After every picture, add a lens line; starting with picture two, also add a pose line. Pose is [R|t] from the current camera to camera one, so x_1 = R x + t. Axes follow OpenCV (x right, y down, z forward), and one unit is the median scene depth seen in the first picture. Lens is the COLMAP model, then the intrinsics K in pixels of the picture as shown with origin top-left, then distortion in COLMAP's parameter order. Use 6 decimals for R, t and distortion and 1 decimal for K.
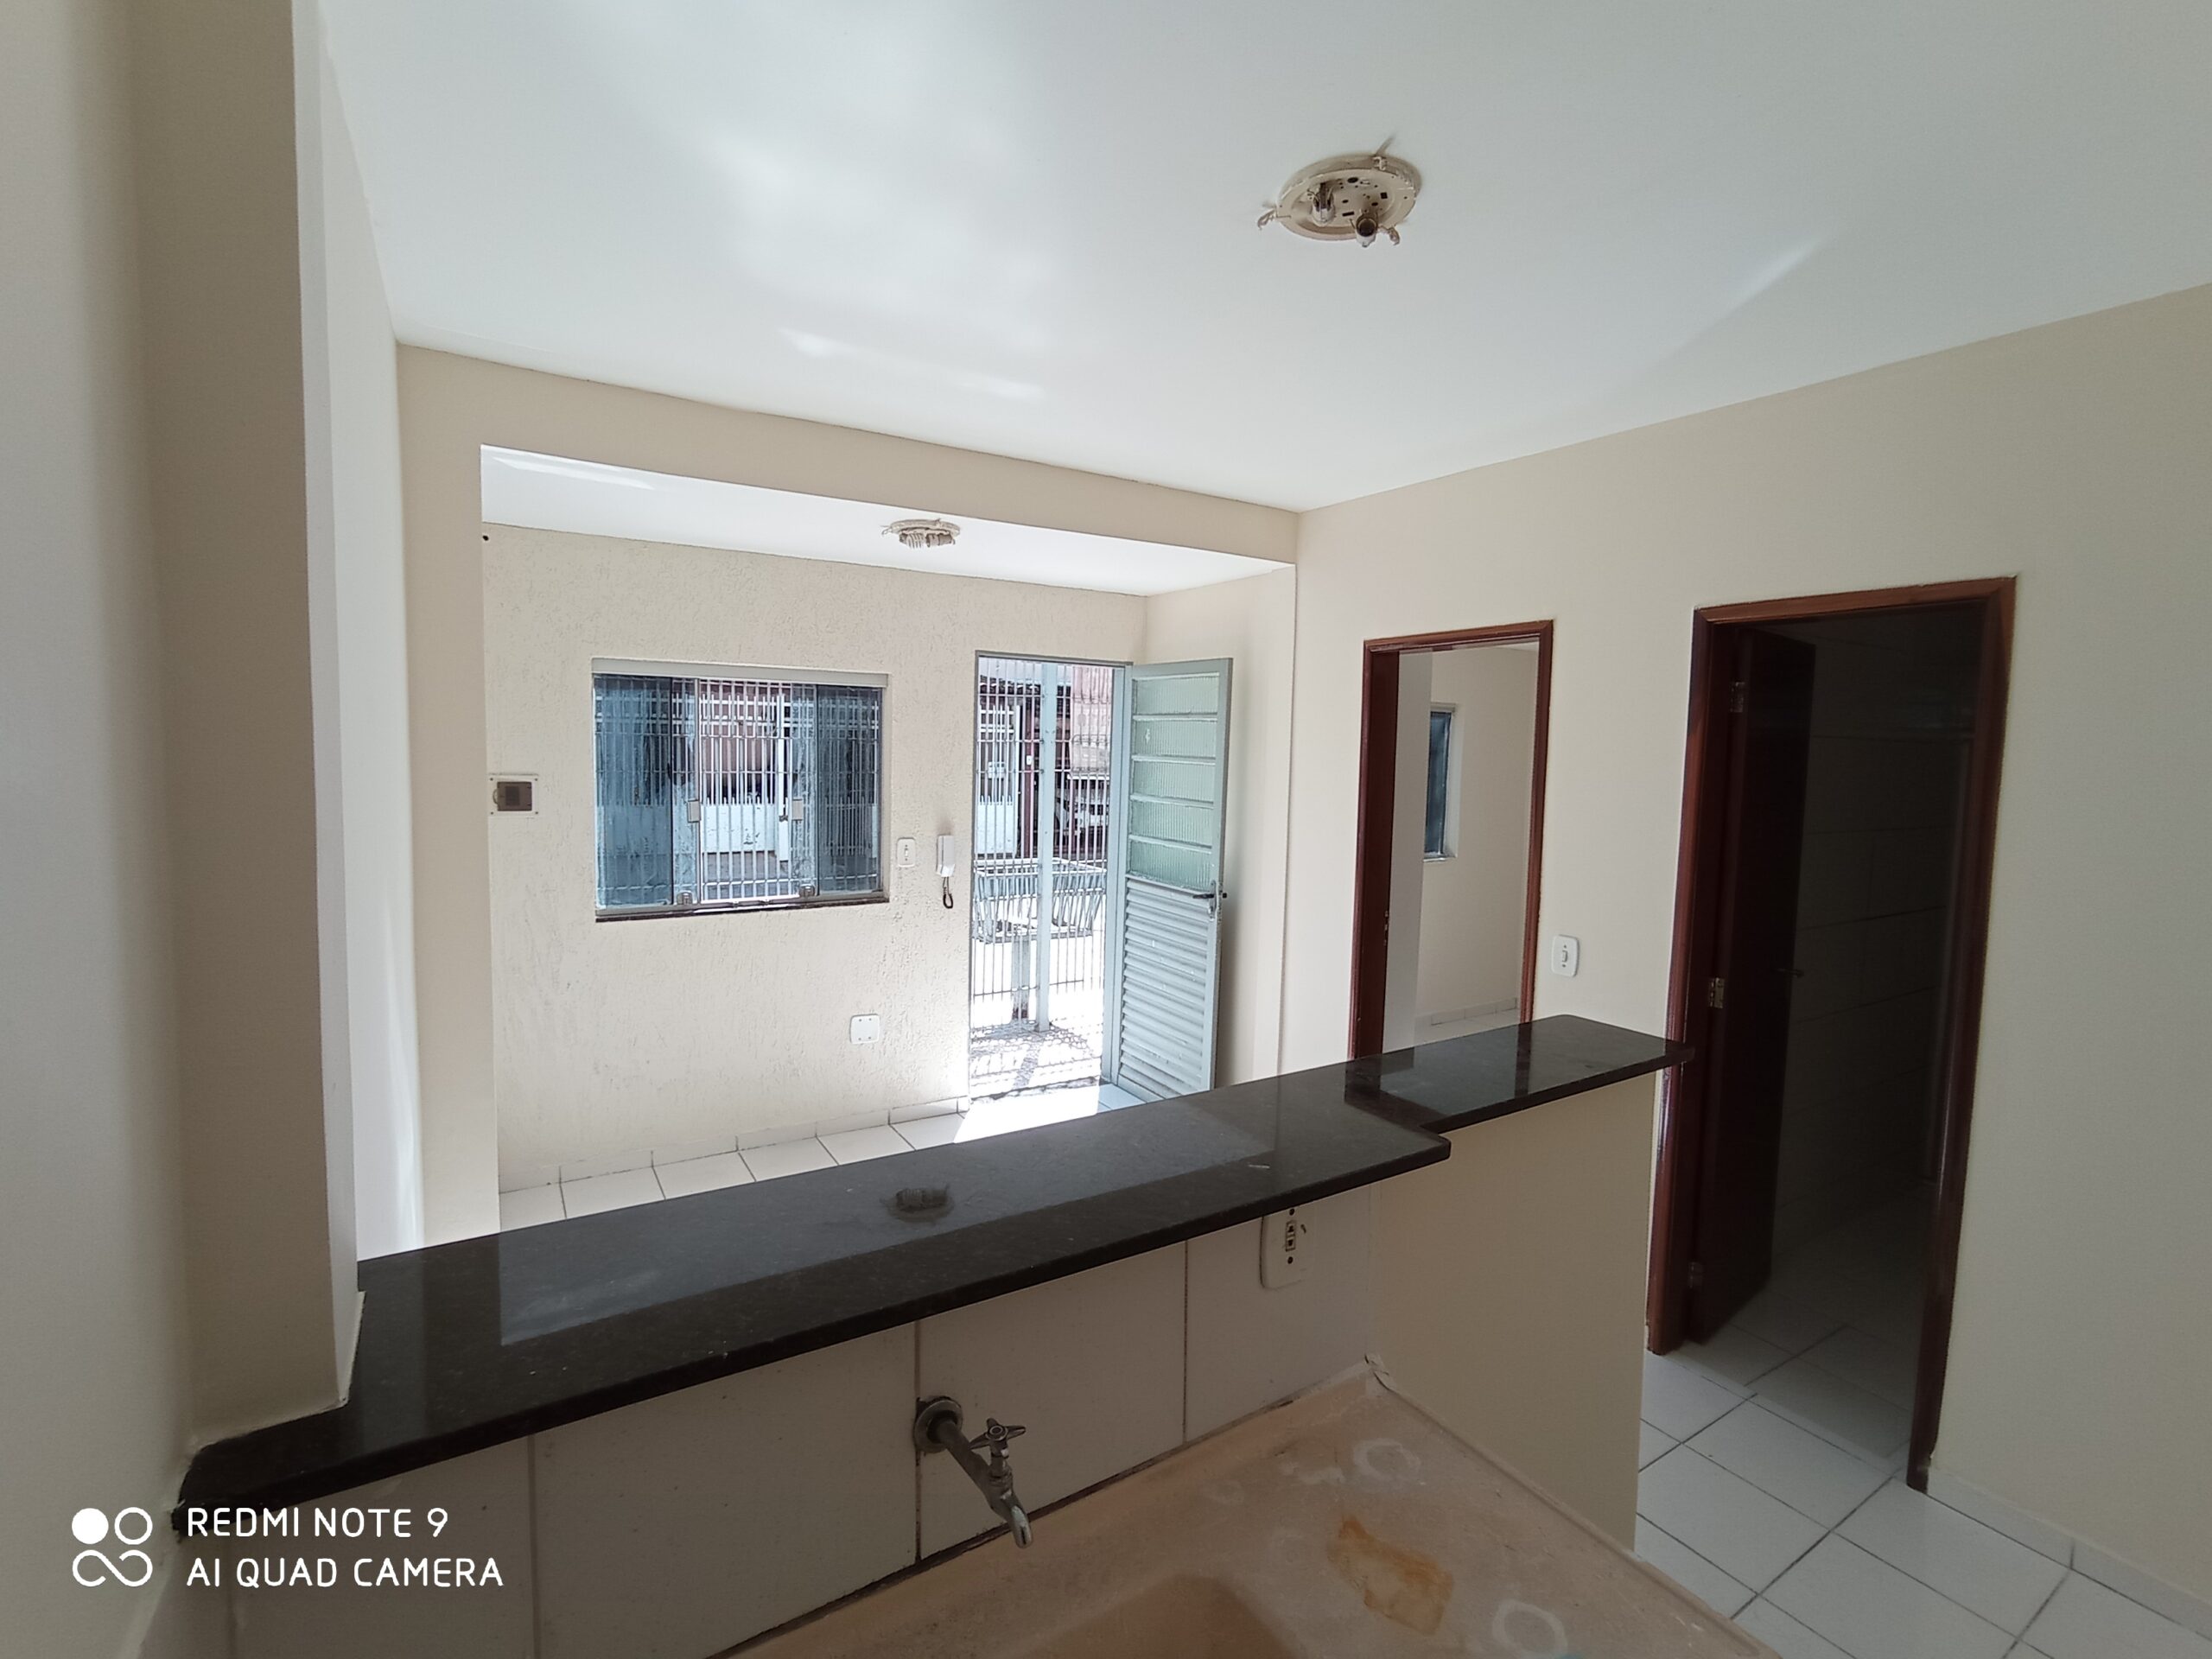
lens RADIAL K [[1004.0, 0, 1097.5], [0, 1004.0, 824.4], [0, 0, 1]] dist [-0.051152, 0.033224]
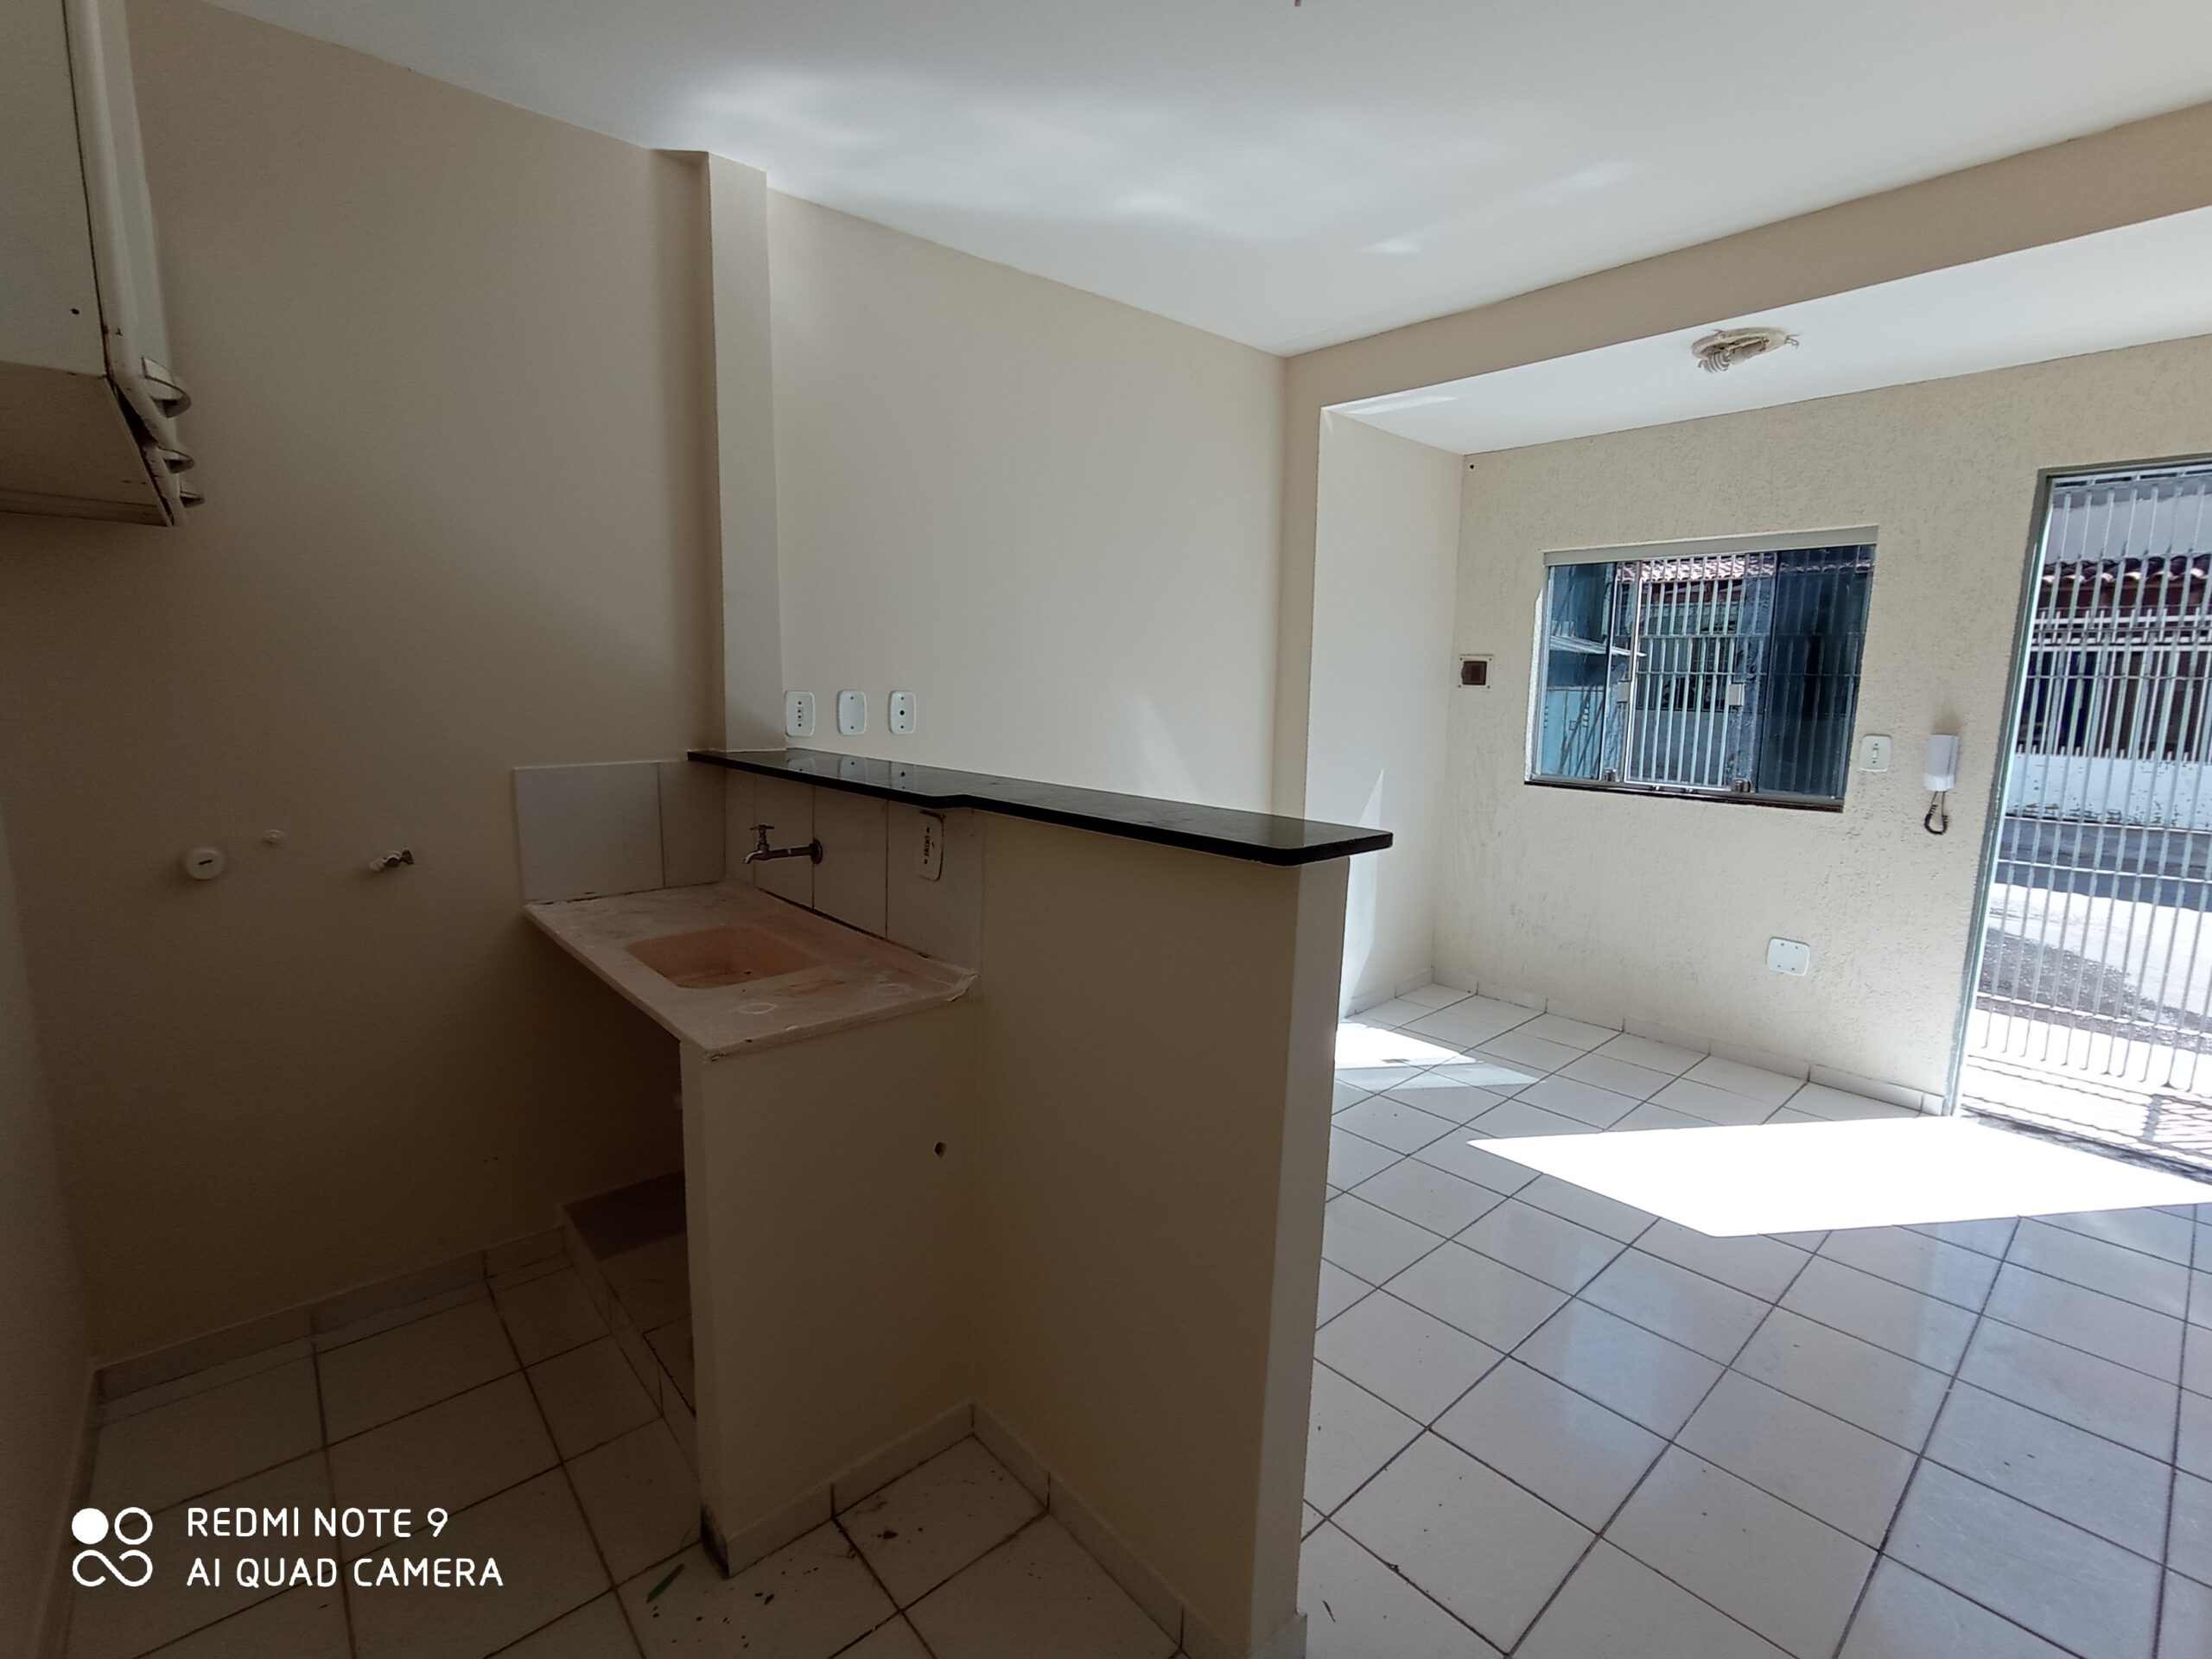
lens RADIAL K [[1004.0, 0, 1097.5], [0, 1004.0, 824.4], [0, 0, 1]] dist [-0.051152, 0.033224]
pose [[0.158580, 0.123643, -0.979574, 0.486072], [-0.086256, 0.990070, 0.111004, 0.051053], [0.983571, 0.066891, 0.167670, 0.275626]]
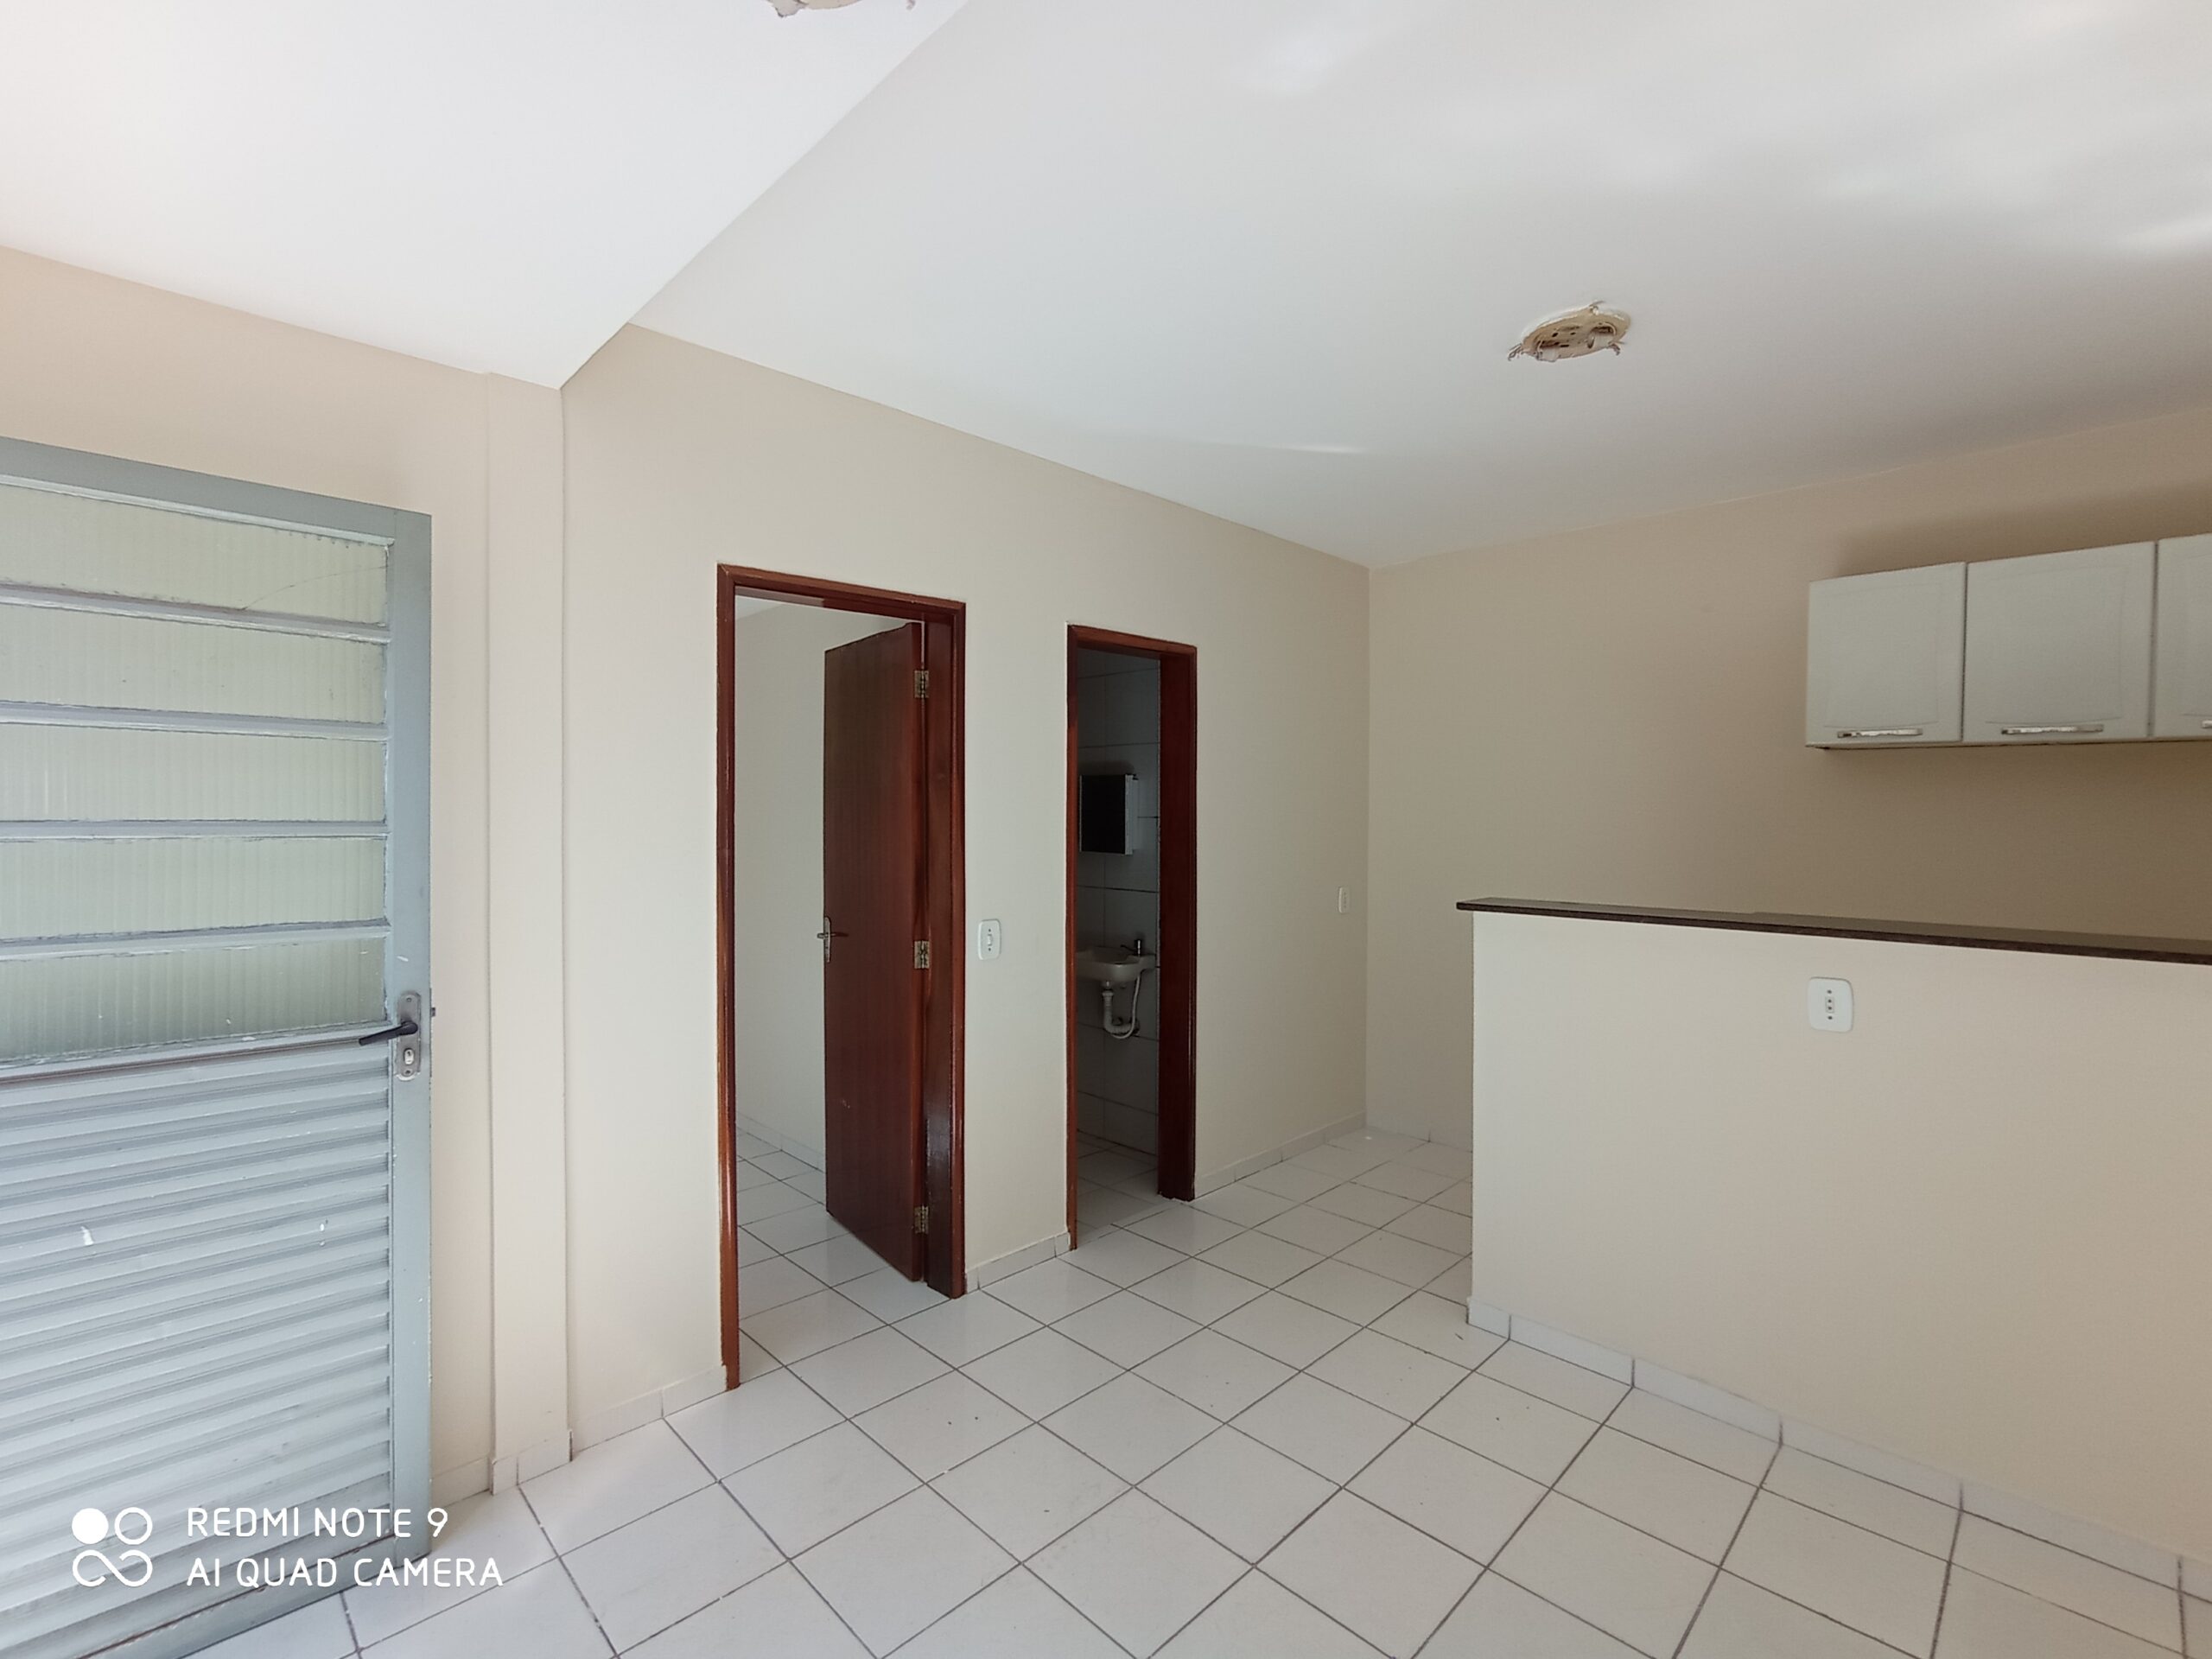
lens RADIAL K [[1004.0, 0, 1097.5], [0, 1004.0, 824.4], [0, 0, 1]] dist [-0.051152, 0.033224]
pose [[-0.213963, -0.039346, 0.976049, -0.391876], [0.070002, 0.996002, 0.055496, -0.023355], [-0.974330, 0.080200, -0.210353, 0.781456]]
